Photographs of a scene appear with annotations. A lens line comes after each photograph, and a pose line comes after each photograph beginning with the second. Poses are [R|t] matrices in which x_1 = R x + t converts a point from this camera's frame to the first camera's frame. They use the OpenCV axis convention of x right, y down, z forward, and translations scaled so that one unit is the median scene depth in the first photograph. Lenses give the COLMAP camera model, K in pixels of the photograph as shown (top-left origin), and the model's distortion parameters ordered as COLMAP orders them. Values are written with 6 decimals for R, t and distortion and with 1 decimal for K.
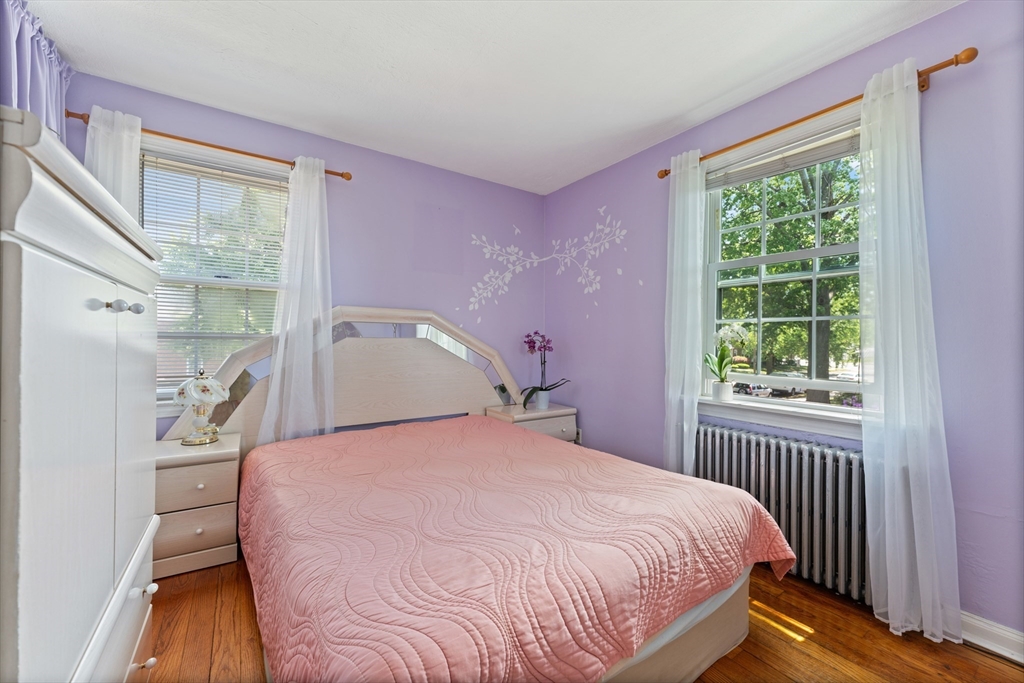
lens RADIAL K [[402.8, 0, 516.5], [0, 402.8, 337.3], [0, 0, 1]] dist [0.000119, -0.000004]
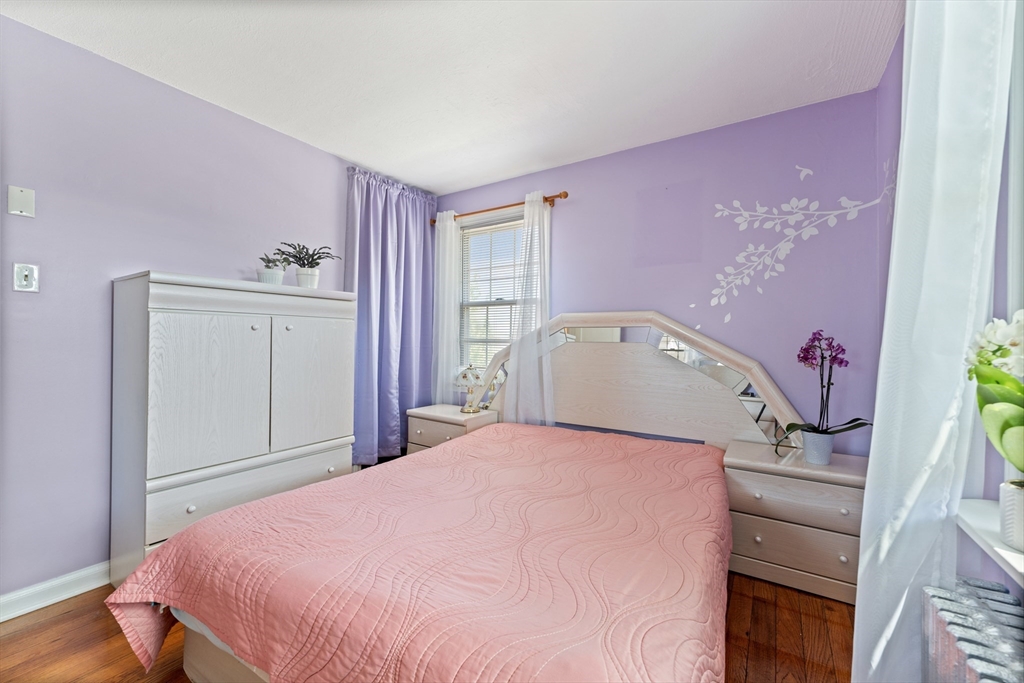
lens RADIAL K [[402.8, 0, 516.5], [0, 402.8, 337.3], [0, 0, 1]] dist [0.000119, -0.000004]
pose [[0.391614, -0.011732, -0.920055, 0.578366], [-0.000880, 0.999913, -0.013125, 0.002555], [0.920129, 0.005949, 0.391570, 0.490574]]
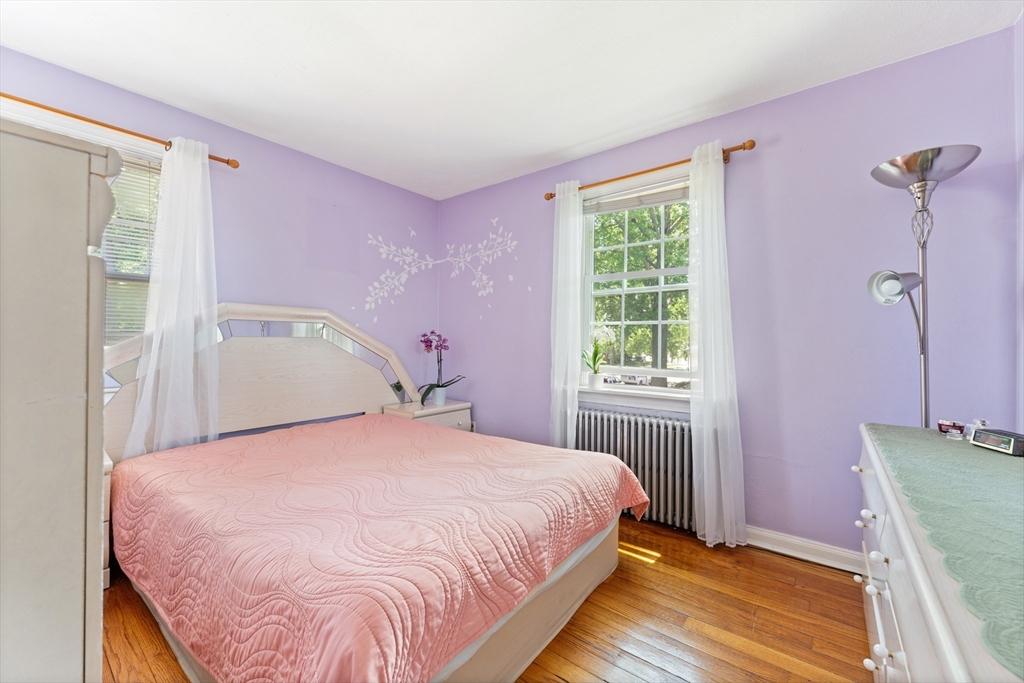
lens RADIAL K [[408.7, 0, 513.7], [0, 408.7, 336.2], [0, 0, 1]] dist [0.000082, -0.000041]
pose [[0.955083, 0.001265, 0.296334, -0.088393], [-0.000996, 0.999999, -0.001059, -0.000395], [-0.296336, 0.000716, 0.955084, -0.103502]]
